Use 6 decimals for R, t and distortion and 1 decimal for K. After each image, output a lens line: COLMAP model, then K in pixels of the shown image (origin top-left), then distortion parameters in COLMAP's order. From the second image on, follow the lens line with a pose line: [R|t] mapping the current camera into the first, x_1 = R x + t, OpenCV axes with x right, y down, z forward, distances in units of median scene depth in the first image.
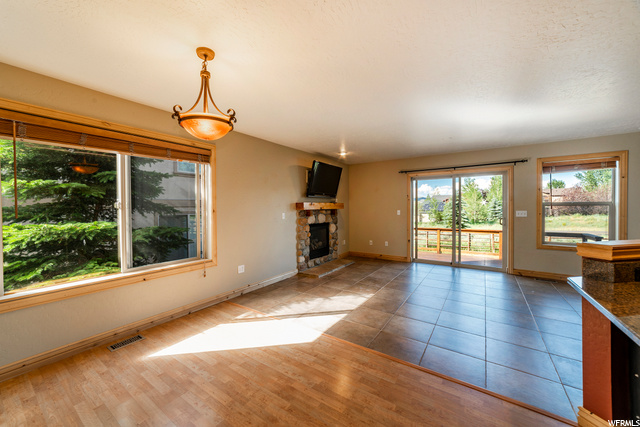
lens RADIAL K [[246.4, 0, 316.2], [0, 246.4, 210.6], [0, 0, 1]] dist [-0.010252, 0.003450]
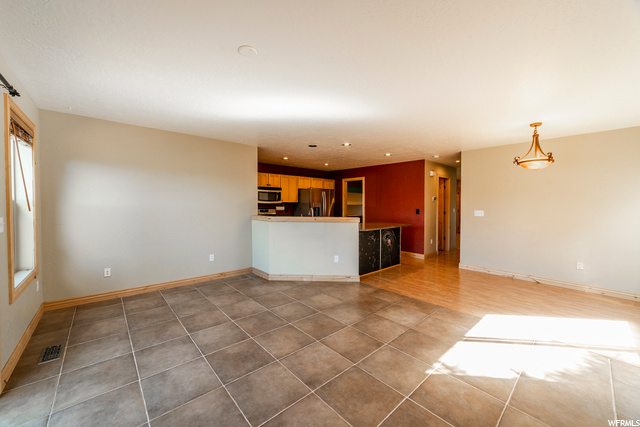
lens RADIAL K [[246.4, 0, 319.9], [0, 246.4, 209.6], [0, 0, 1]] dist [-0.010252, 0.003450]
pose [[-0.971334, -0.007245, 0.237610, 0.267423], [0.002457, 0.999176, 0.040510, -0.023031], [-0.237708, 0.039933, -0.970516, 1.203955]]
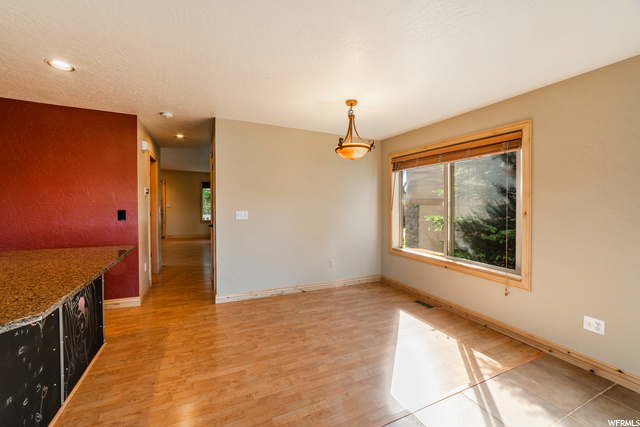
lens RADIAL K [[246.4, 0, 307.4], [0, 246.4, 206.3], [0, 0, 1]] dist [-0.010252, 0.003450]
pose [[-0.529561, 0.004023, -0.848262, 0.366424], [-0.025820, 0.999449, 0.020859, -0.009395], [0.847879, 0.032948, -0.529166, 0.583597]]
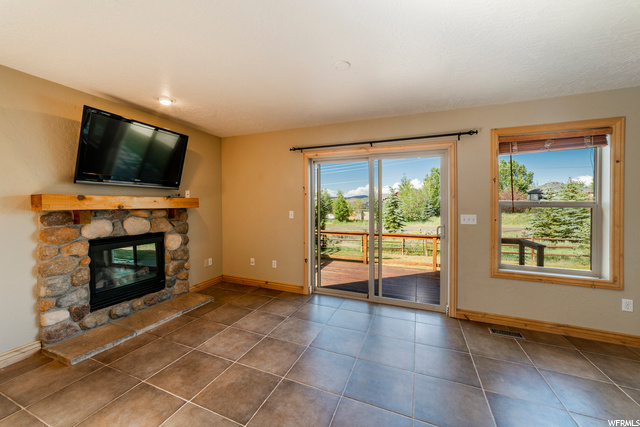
lens RADIAL K [[246.4, 0, 313.4], [0, 246.4, 201.0], [0, 0, 1]] dist [-0.010252, 0.003450]
pose [[0.980562, 0.014572, 0.195666, 0.328282], [-0.009419, 0.999585, -0.027240, -0.012423], [-0.195982, 0.024867, 0.980292, 0.460852]]
